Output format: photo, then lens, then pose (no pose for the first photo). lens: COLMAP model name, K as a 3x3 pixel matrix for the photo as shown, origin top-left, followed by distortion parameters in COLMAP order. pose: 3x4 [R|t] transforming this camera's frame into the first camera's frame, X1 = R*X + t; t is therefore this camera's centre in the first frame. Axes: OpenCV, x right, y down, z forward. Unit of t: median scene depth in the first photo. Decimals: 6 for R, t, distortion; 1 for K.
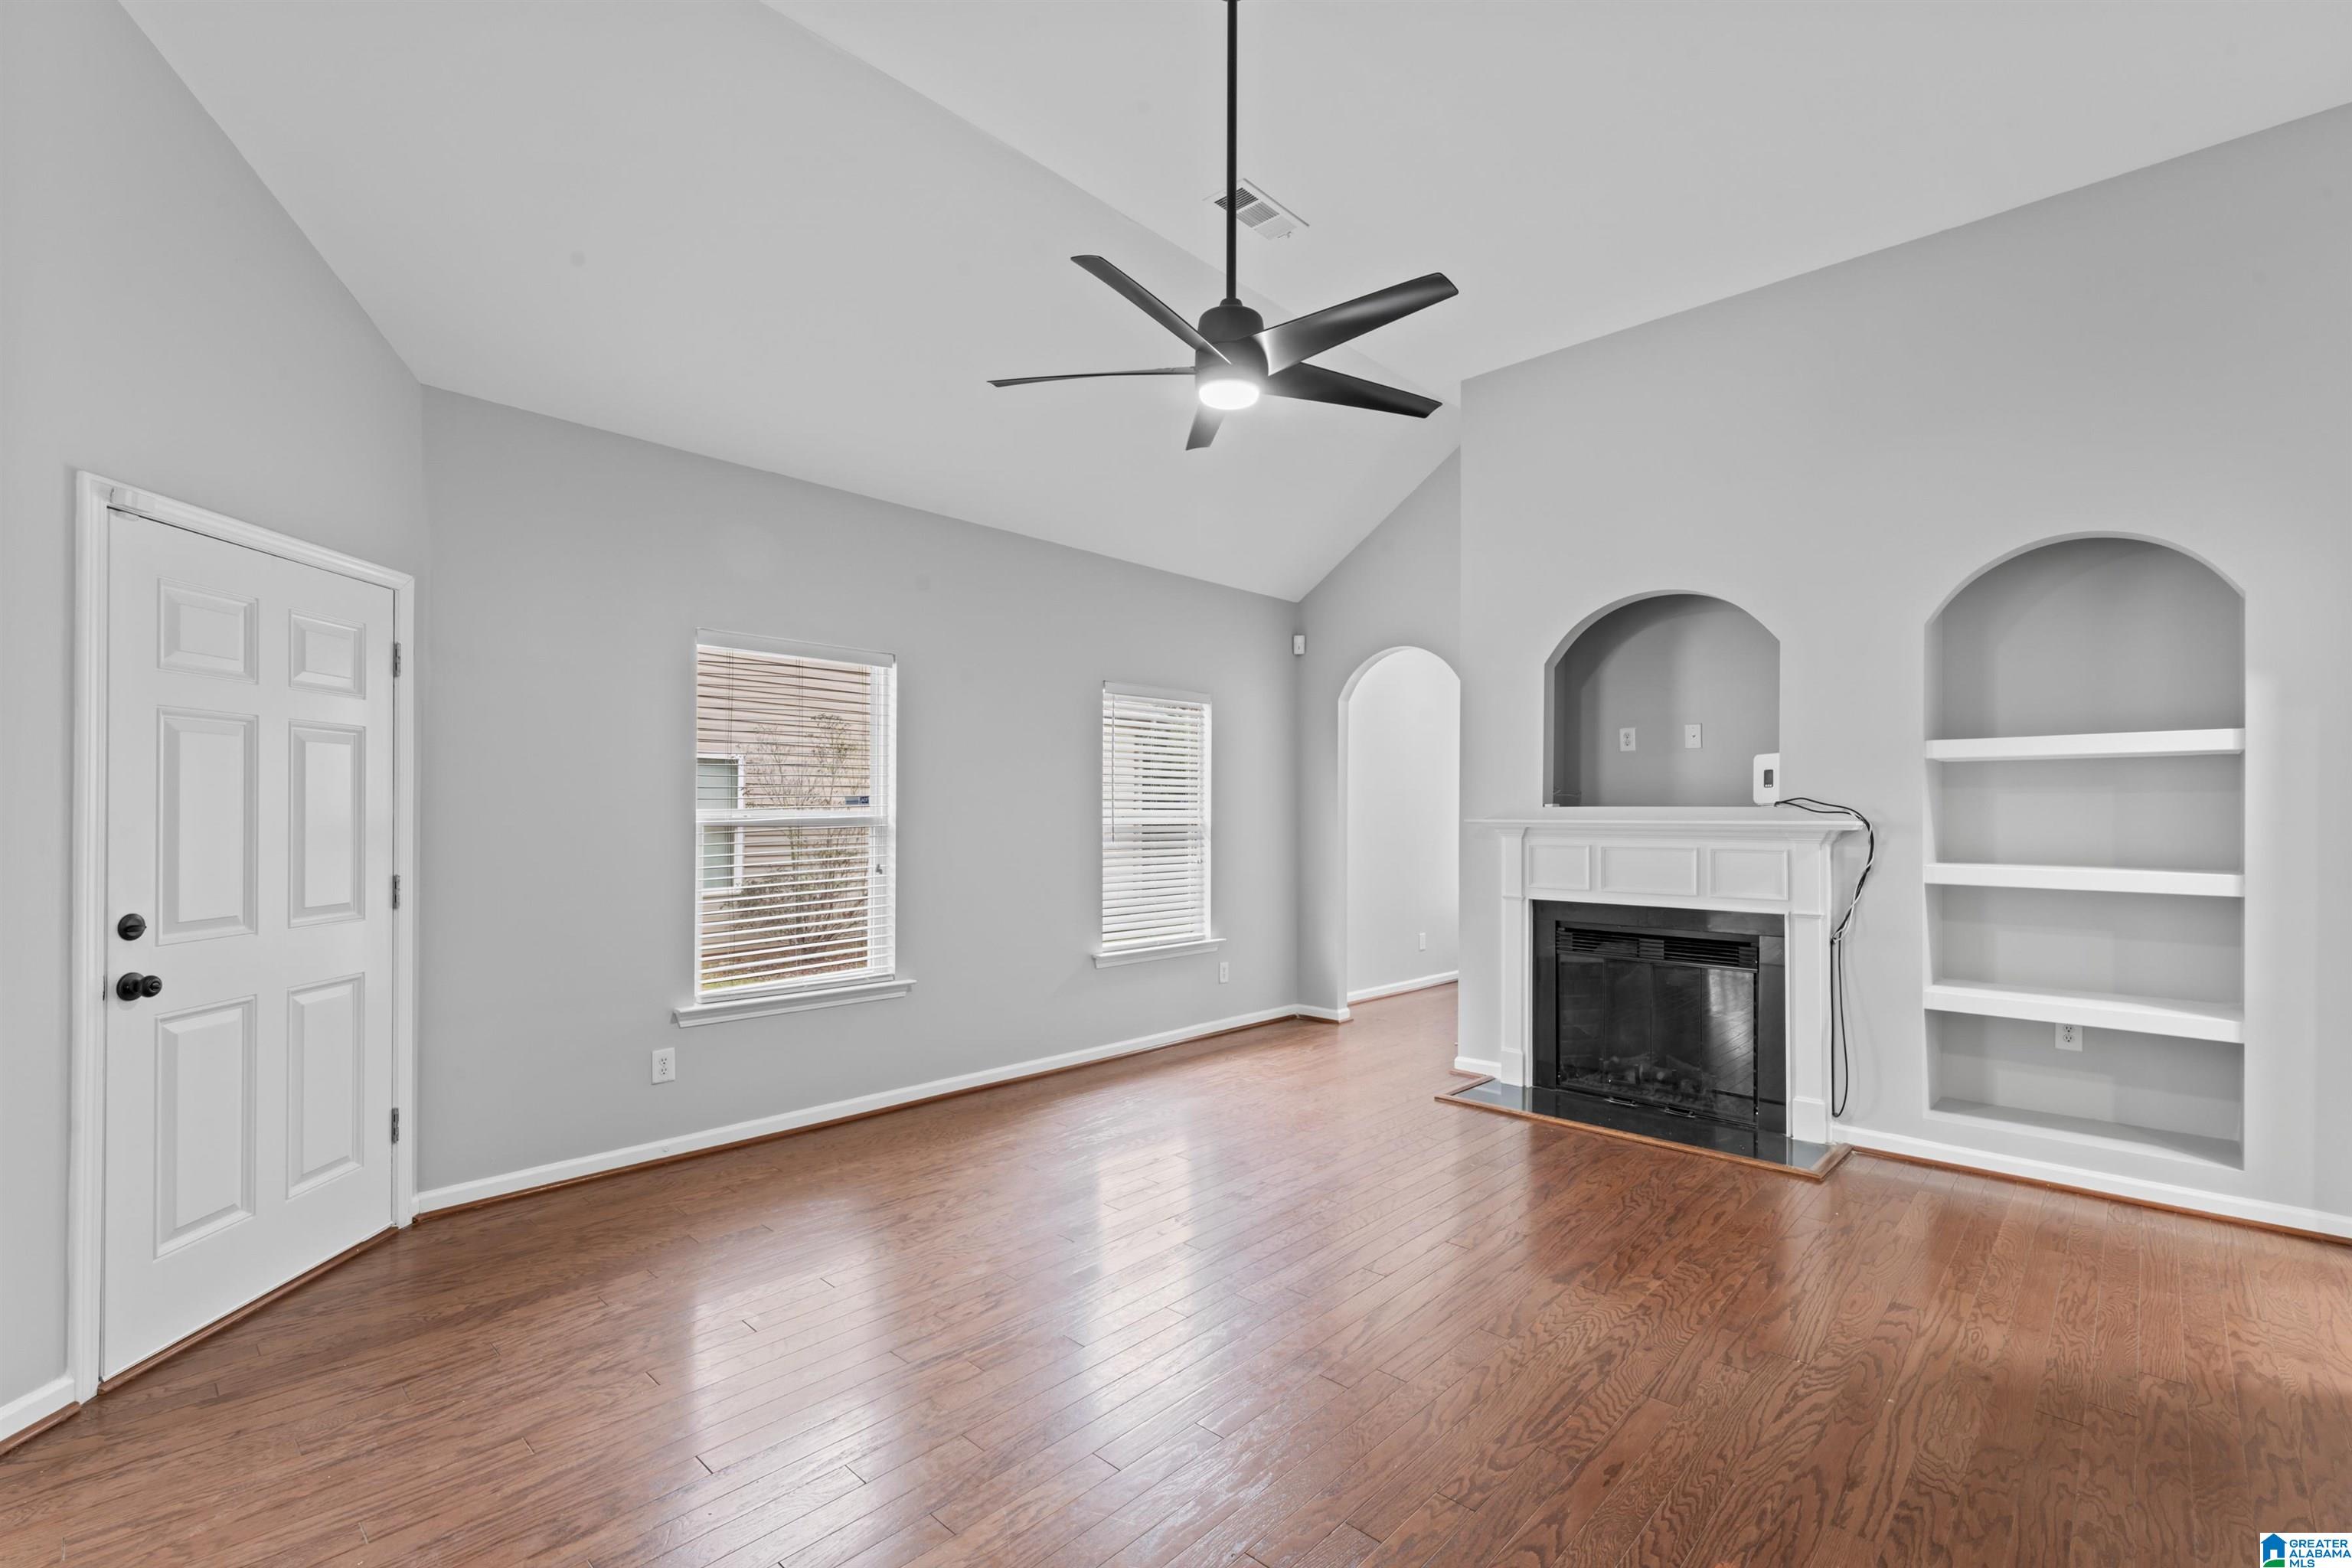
lens RADIAL K [[1035.5, 0, 1191.9], [0, 1035.5, 799.3], [0, 0, 1]] dist [0.005342, -0.000220]
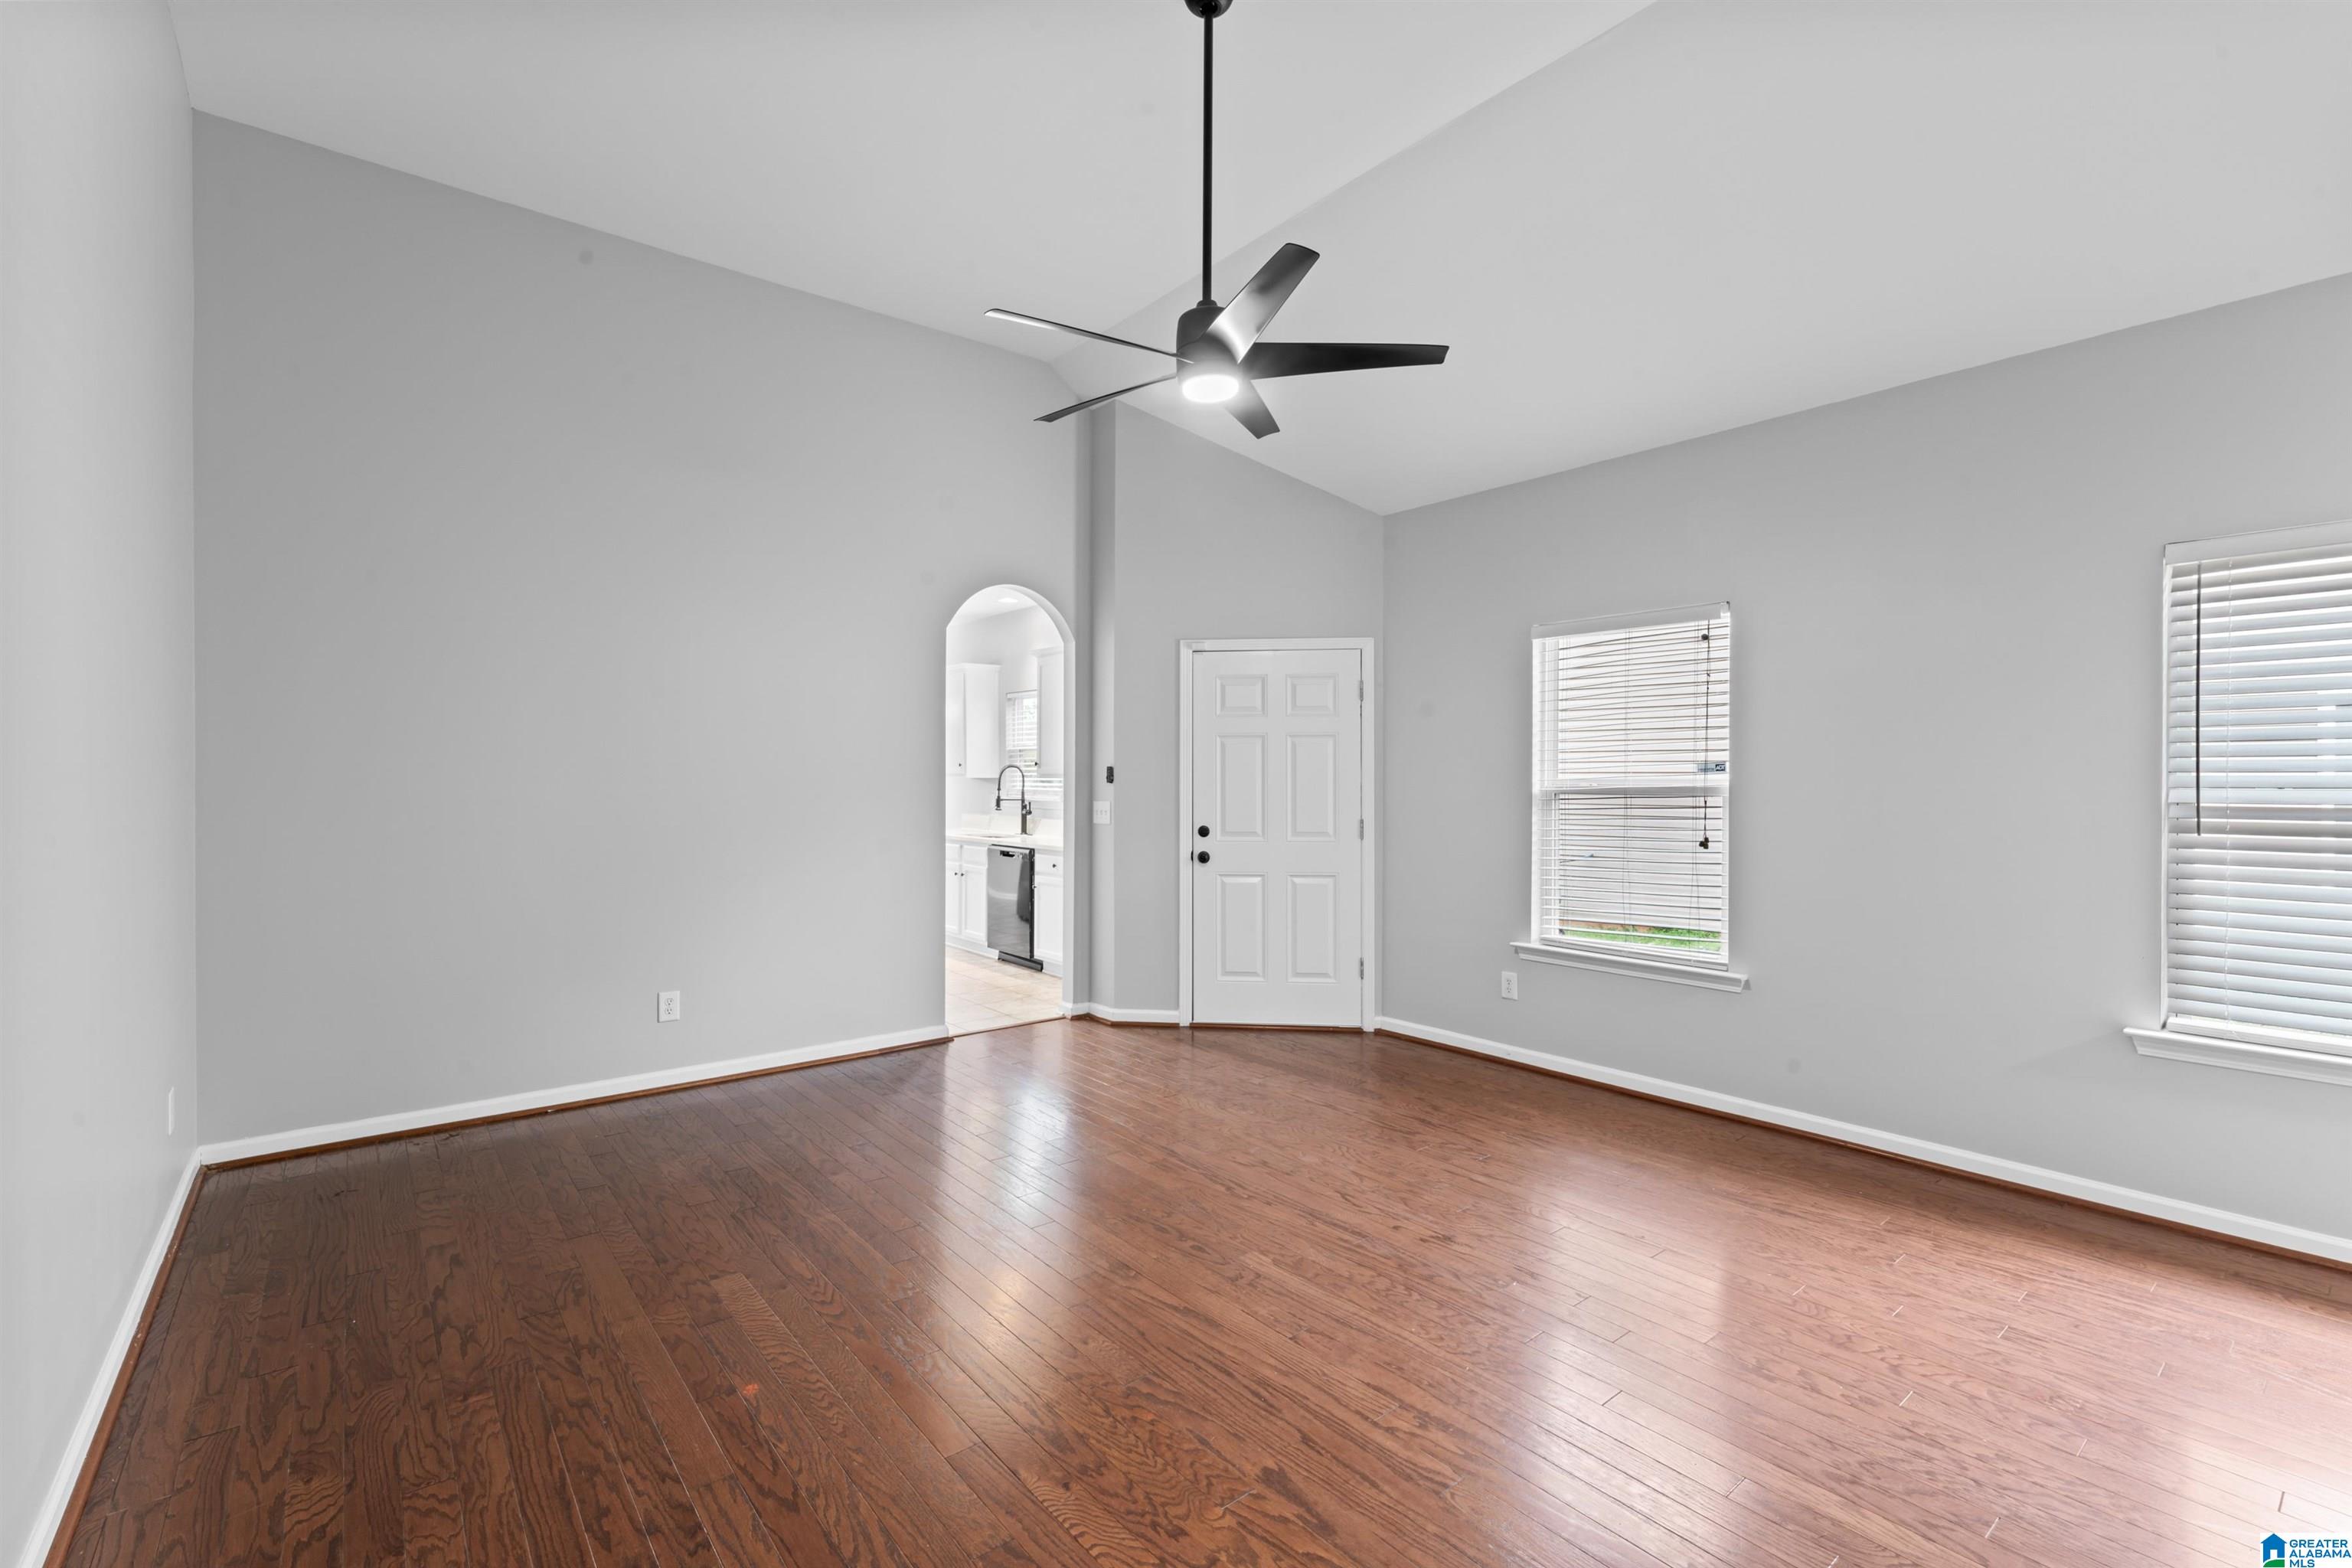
lens RADIAL K [[1036.4, 0, 1176.0], [0, 1036.4, 784.0], [0, 0, 1]] dist [0.001530, -0.000547]
pose [[-0.150176, -0.001765, -0.988658, 0.777702], [0.011023, 0.999933, -0.003460, 0.015501], [0.988598, -0.011418, -0.150147, 0.794827]]
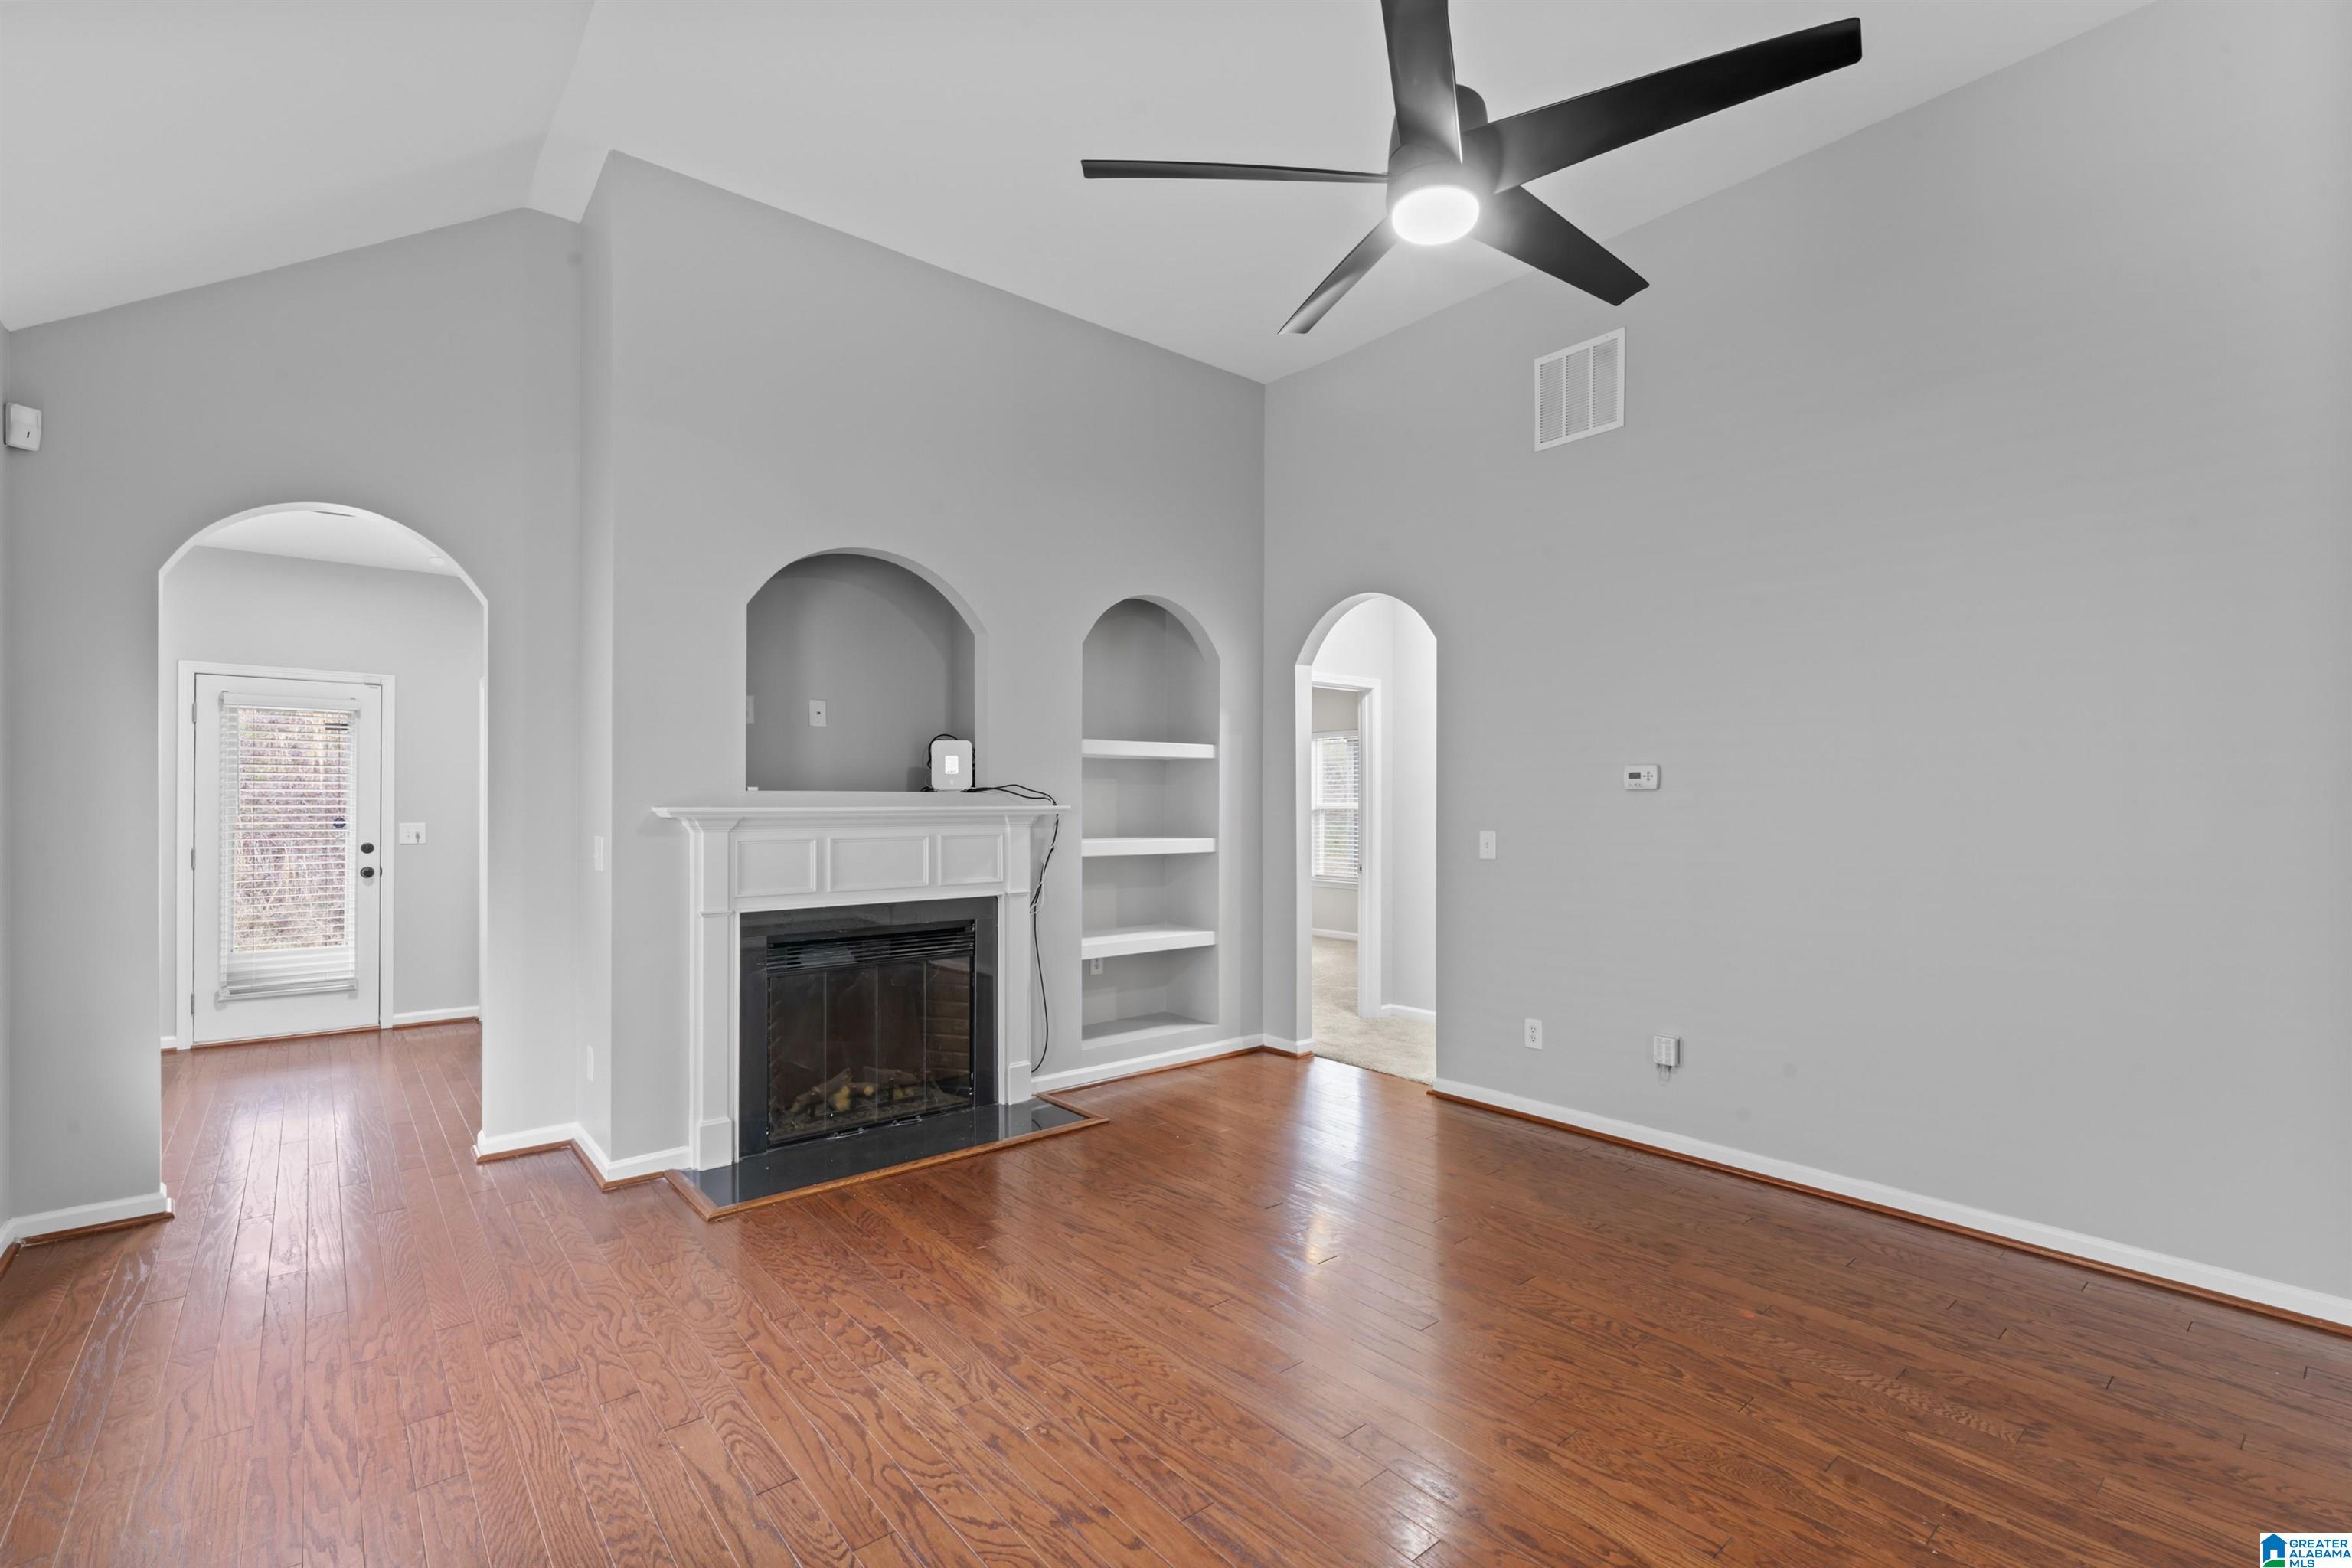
lens RADIAL K [[1030.0, 0, 1174.8], [0, 1030.0, 799.3], [0, 0, 1]] dist [-0.002721, -0.000086]
pose [[0.130848, -0.003277, 0.991397, -0.488205], [-0.014918, 0.999875, 0.005274, 0.006474], [-0.991290, -0.015479, 0.130783, 0.764393]]
